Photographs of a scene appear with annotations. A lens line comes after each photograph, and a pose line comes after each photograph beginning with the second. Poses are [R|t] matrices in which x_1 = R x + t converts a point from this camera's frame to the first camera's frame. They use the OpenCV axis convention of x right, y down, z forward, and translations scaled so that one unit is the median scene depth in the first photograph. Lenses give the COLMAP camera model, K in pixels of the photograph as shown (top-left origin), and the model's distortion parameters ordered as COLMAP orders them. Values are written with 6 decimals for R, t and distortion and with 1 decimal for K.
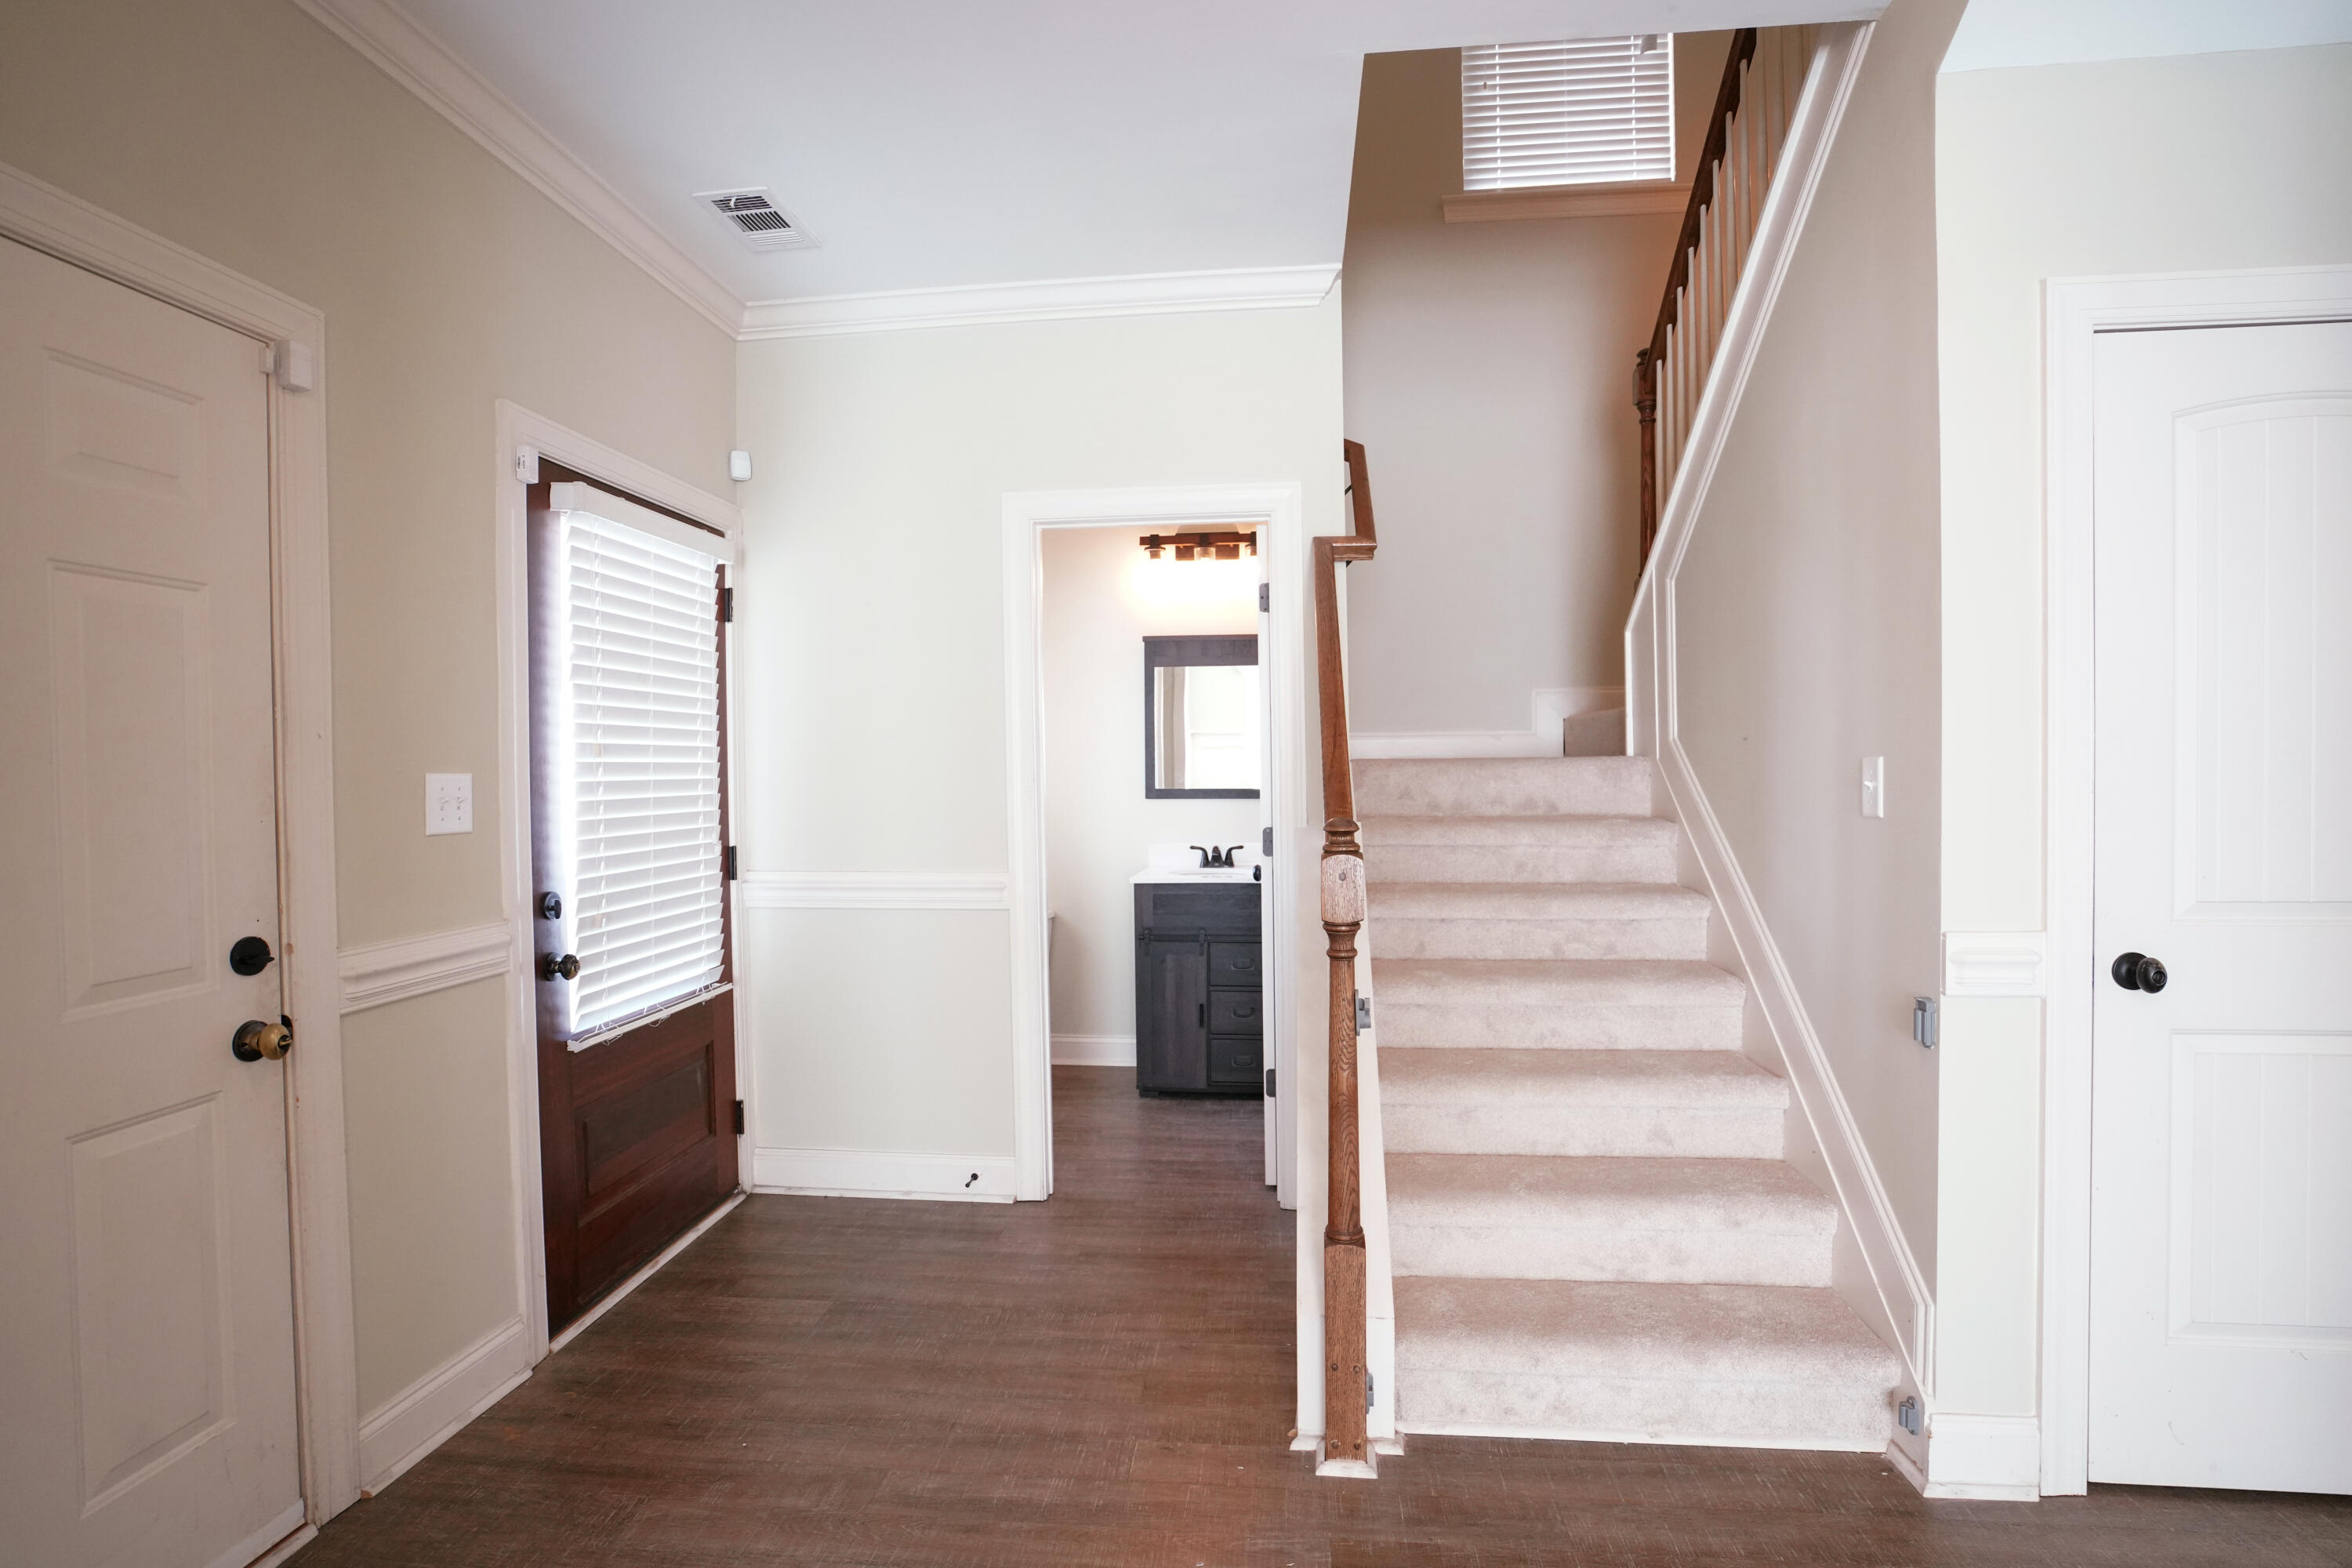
lens RADIAL K [[1086.2, 0, 1166.5], [0, 1086.2, 790.4], [0, 0, 1]] dist [-0.041546, 0.009872]
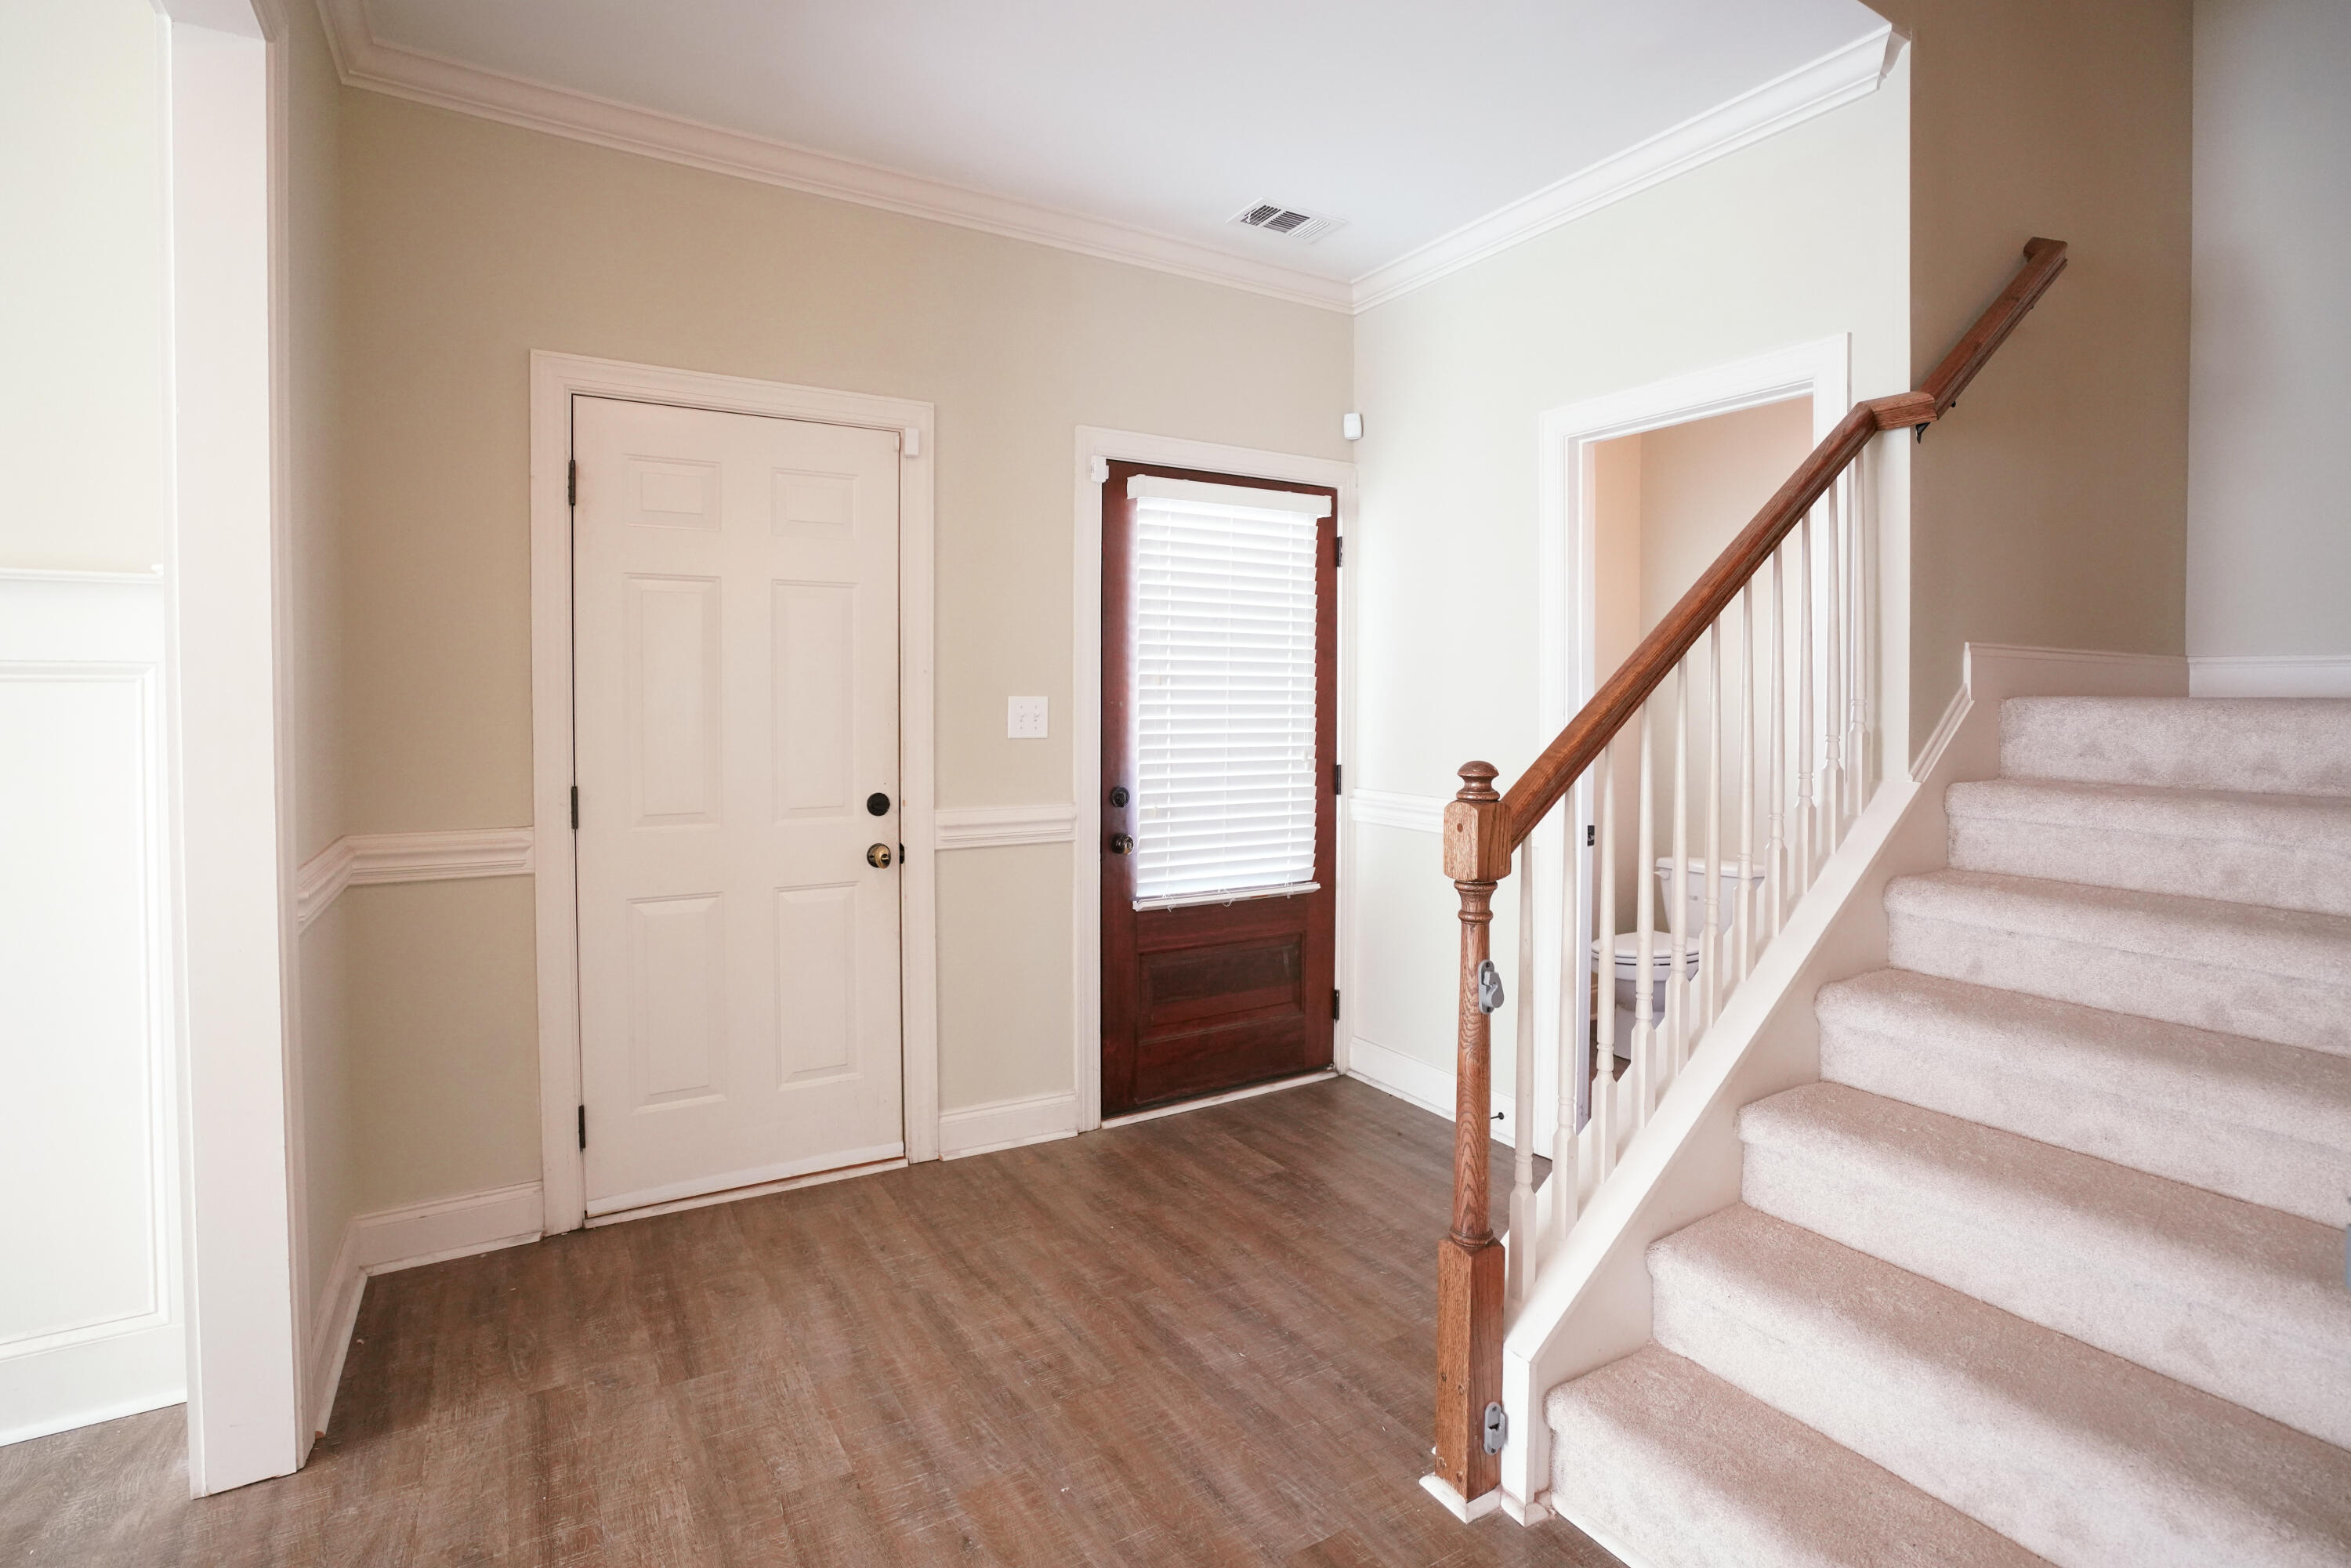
lens RADIAL K [[1127.3, 0, 1217.2], [0, 1127.3, 726.6], [0, 0, 1]] dist [-0.046207, 0.008460]
pose [[0.621342, 0.034516, -0.782779, 0.581109], [-0.028967, 0.999358, 0.021073, -0.012504], [0.783004, 0.009582, 0.621943, 0.215987]]
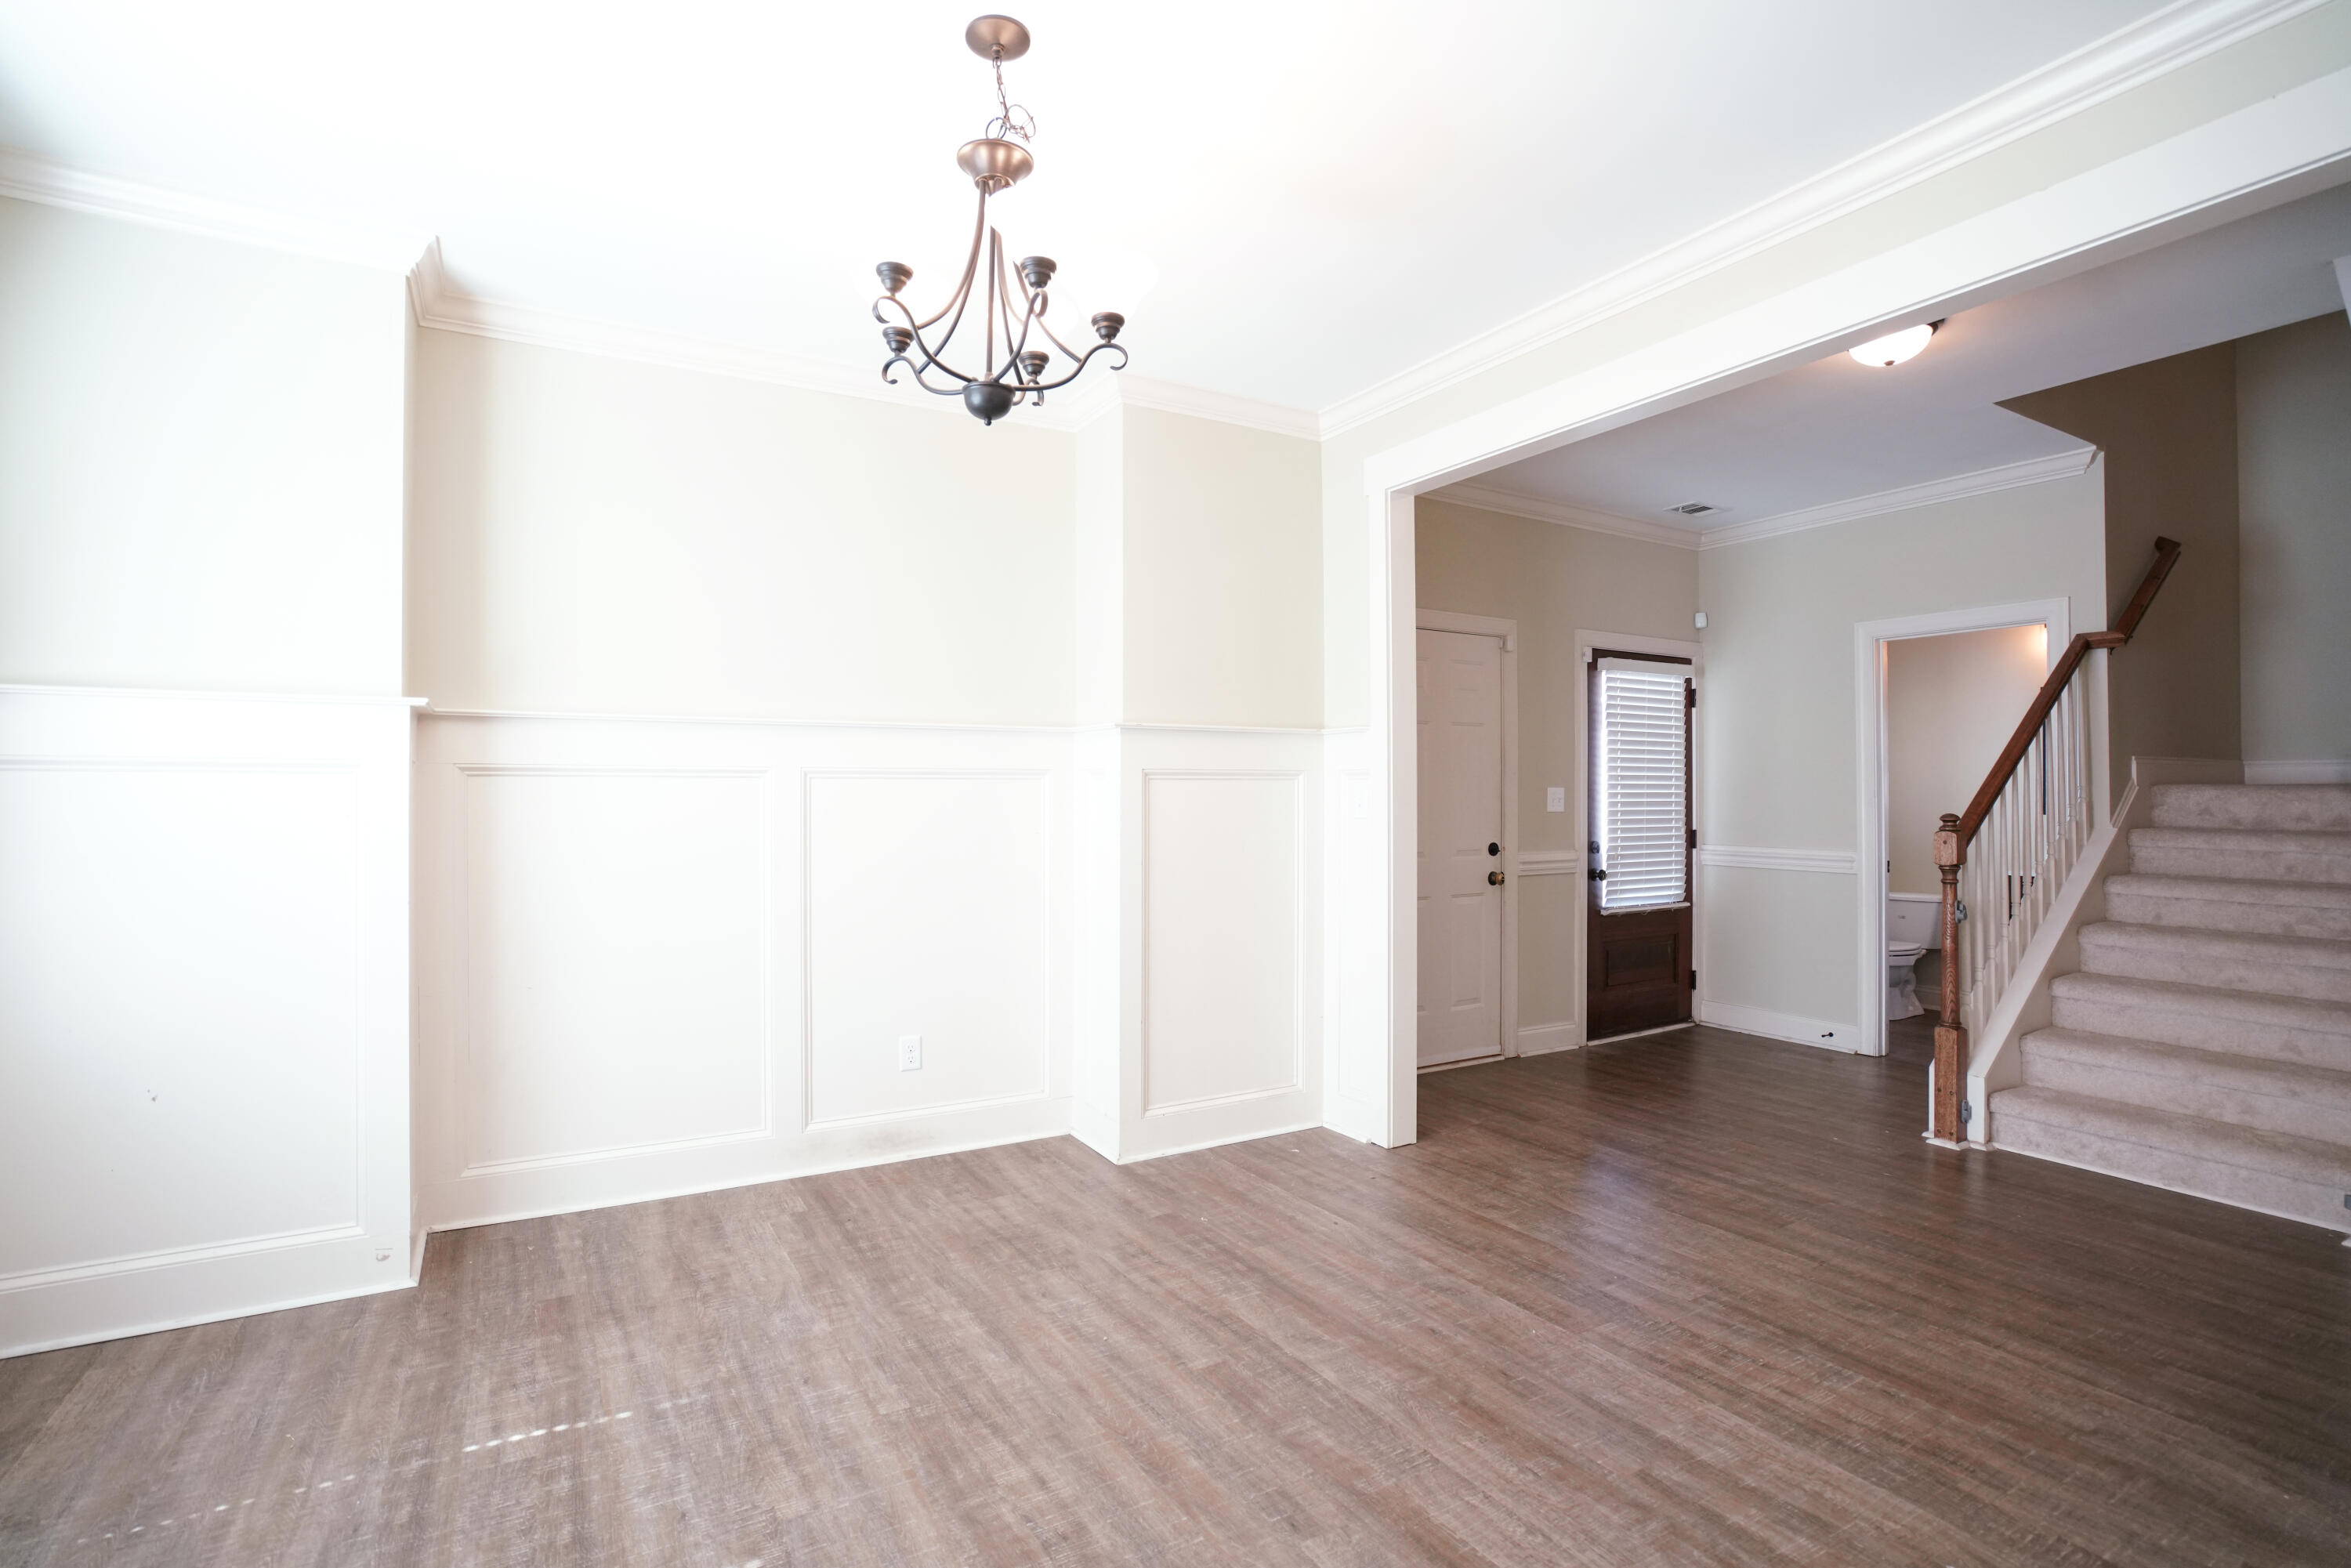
lens RADIAL K [[1085.7, 0, 1160.3], [0, 1085.7, 787.6], [0, 0, 1]] dist [-0.041546, 0.009872]
pose [[0.589985, 0.007816, -0.807376, 0.696057], [-0.024531, 0.999665, -0.008248, 0.023063], [0.807042, 0.024672, 0.589979, -1.048110]]
